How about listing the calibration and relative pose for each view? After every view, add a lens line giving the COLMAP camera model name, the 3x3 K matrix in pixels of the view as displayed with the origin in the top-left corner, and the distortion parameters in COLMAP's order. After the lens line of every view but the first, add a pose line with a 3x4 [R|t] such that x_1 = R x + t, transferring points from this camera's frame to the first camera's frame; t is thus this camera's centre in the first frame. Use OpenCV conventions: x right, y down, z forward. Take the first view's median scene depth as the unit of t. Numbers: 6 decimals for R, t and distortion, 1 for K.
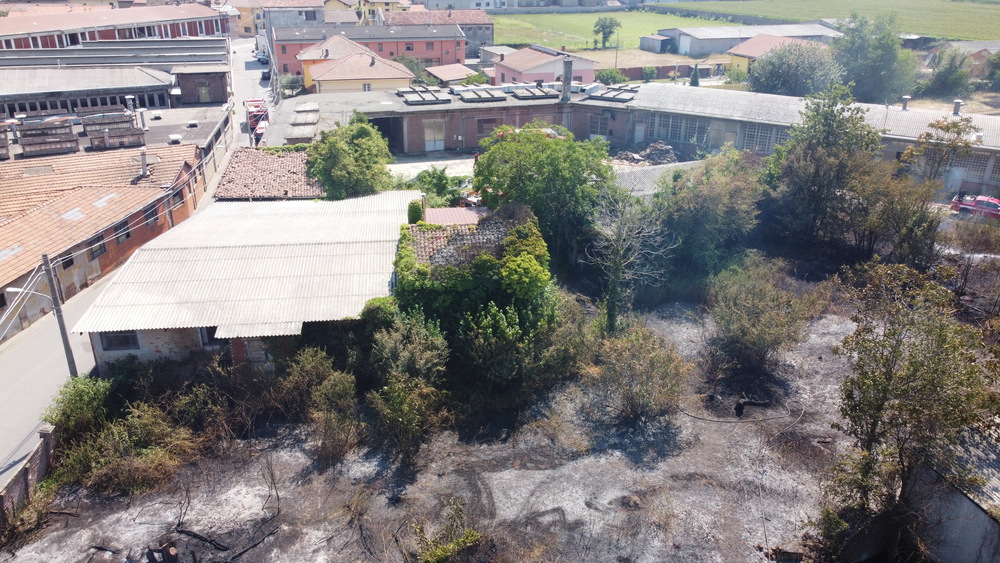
lens RADIAL K [[758.1, 0, 493.9], [0, 758.1, 276.5], [0, 0, 1]] dist [0.006089, -0.011250]
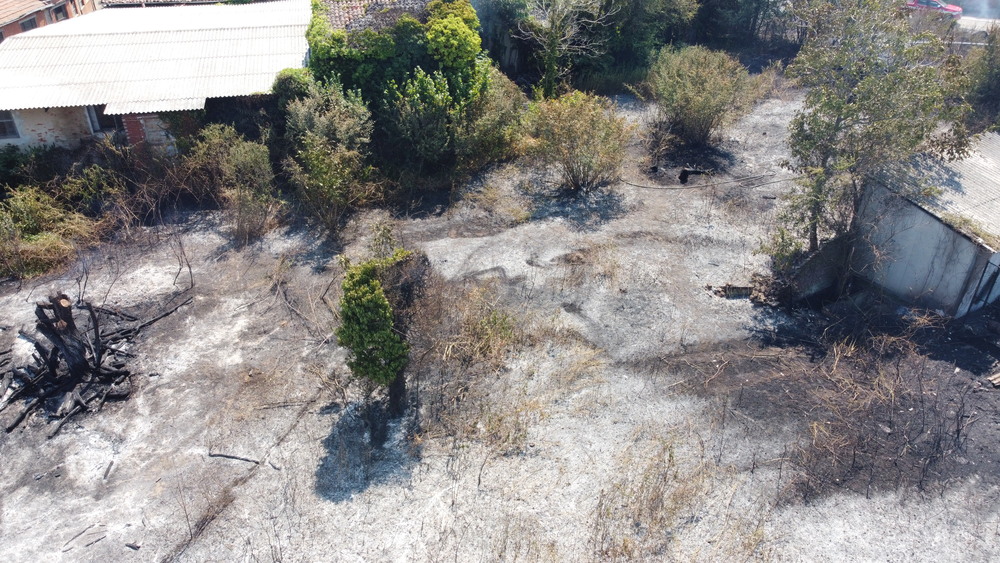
lens RADIAL K [[758.1, 0, 493.9], [0, 758.1, 276.5], [0, 0, 1]] dist [0.006089, -0.011250]
pose [[0.995696, -0.051722, 0.076902, 0.006152], [0.039874, 0.988136, 0.148316, 0.160674], [-0.083661, -0.144611, 0.985945, 0.066712]]
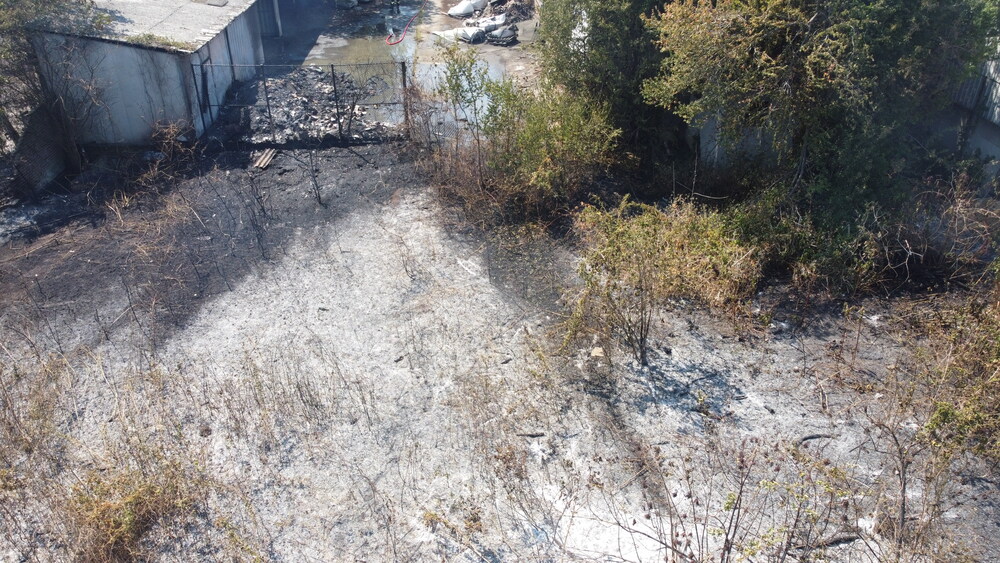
lens RADIAL K [[757.1, 0, 492.8], [0, 757.1, 277.3], [0, 0, 1]] dist [0.011410, -0.010279]
pose [[0.397644, -0.479487, 0.782286, -0.013702], [0.363678, 0.865123, 0.345400, 0.295245], [-0.842388, 0.147154, 0.518390, 0.153302]]
